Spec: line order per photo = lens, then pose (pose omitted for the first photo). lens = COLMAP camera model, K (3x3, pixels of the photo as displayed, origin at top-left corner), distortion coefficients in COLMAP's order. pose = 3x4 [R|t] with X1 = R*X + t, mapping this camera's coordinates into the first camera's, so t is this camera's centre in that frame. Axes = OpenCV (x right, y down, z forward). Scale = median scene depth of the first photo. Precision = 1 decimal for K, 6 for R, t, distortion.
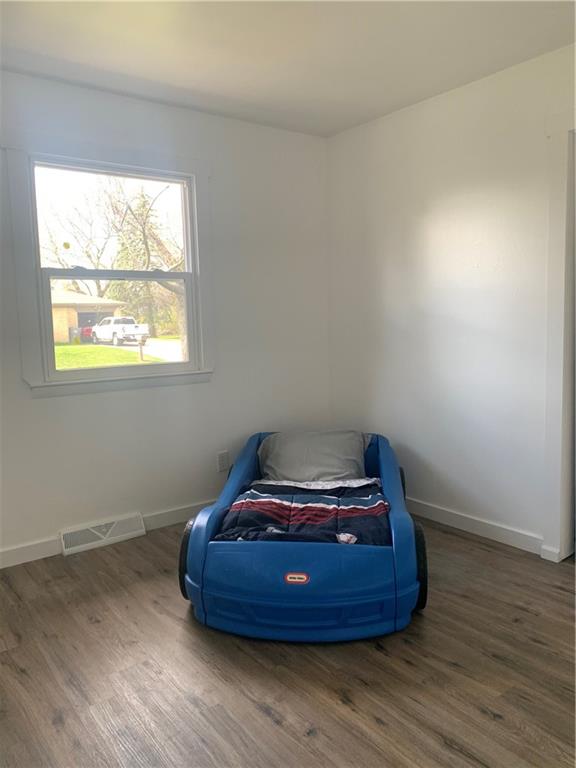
lens RADIAL K [[597.1, 0, 290.5], [0, 597.1, 379.0], [0, 0, 1]] dist [0.046935, -0.056138]
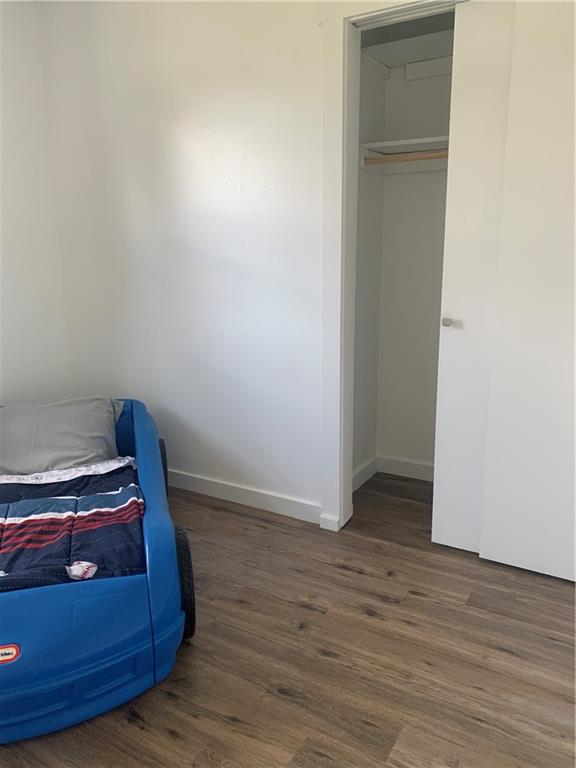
lens RADIAL K [[597.1, 0, 284.1], [0, 597.1, 382.4], [0, 0, 1]] dist [0.046935, -0.056138]
pose [[0.931070, -0.070825, 0.357899, 0.071172], [0.029105, 0.992269, 0.120643, -0.032880], [-0.363677, -0.101911, 0.925934, 0.248894]]
